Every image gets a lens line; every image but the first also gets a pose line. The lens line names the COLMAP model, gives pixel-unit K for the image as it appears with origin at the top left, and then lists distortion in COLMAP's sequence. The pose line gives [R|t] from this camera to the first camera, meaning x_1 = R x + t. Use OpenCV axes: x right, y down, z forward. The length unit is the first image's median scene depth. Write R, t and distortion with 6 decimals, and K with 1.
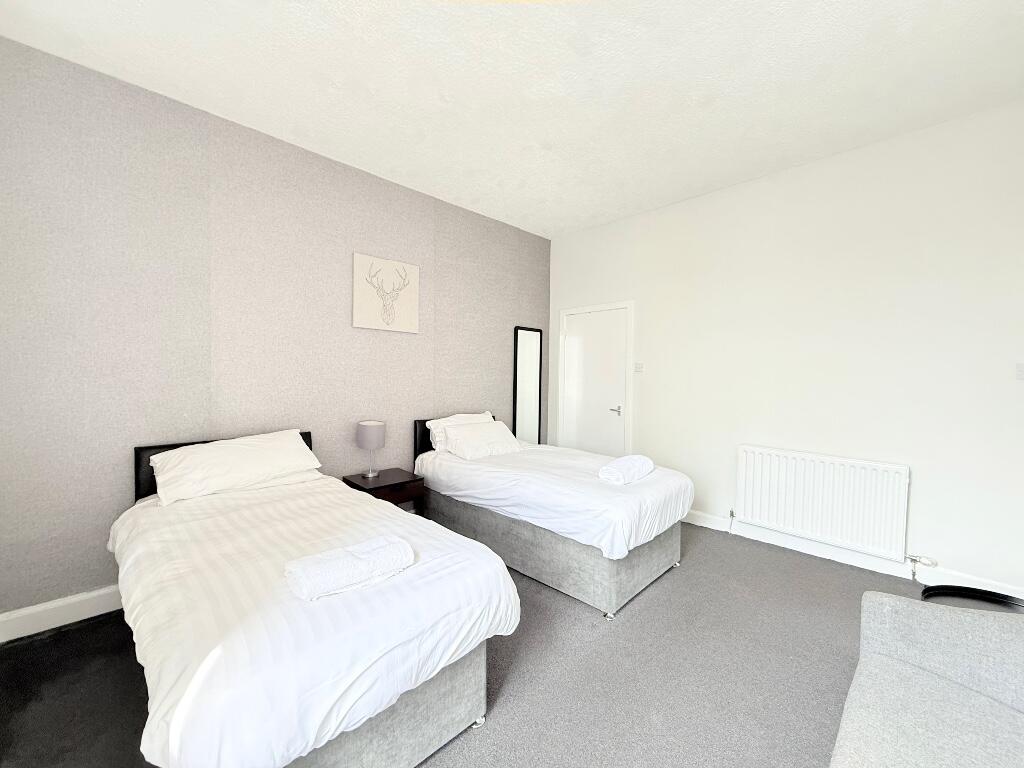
lens RADIAL K [[413.2, 0, 512.0], [0, 413.2, 384.0], [0, 0, 1]] dist [0.000073, 0.000245]
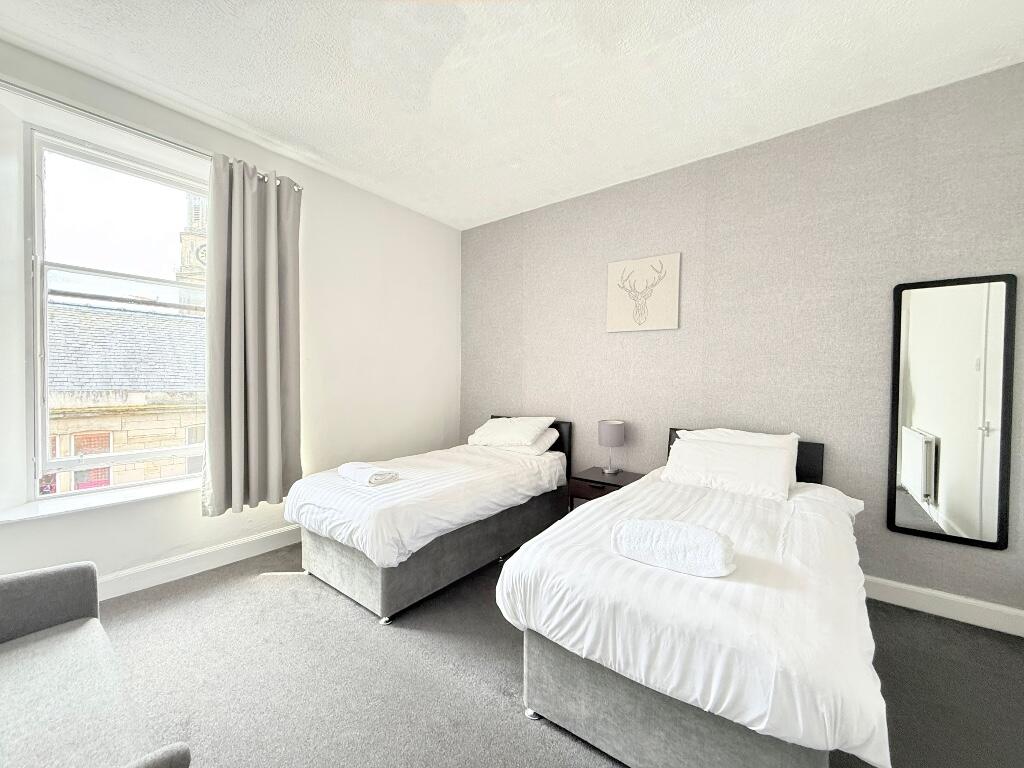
lens RADIAL K [[413.2, 0, 512.0], [0, 413.2, 384.0], [0, 0, 1]] dist [0.000073, 0.000245]
pose [[0.127657, 0.008614, -0.991781, 0.595065], [-0.030019, 0.999538, 0.004817, 0.000712], [0.991364, 0.029158, 0.127856, 0.545813]]
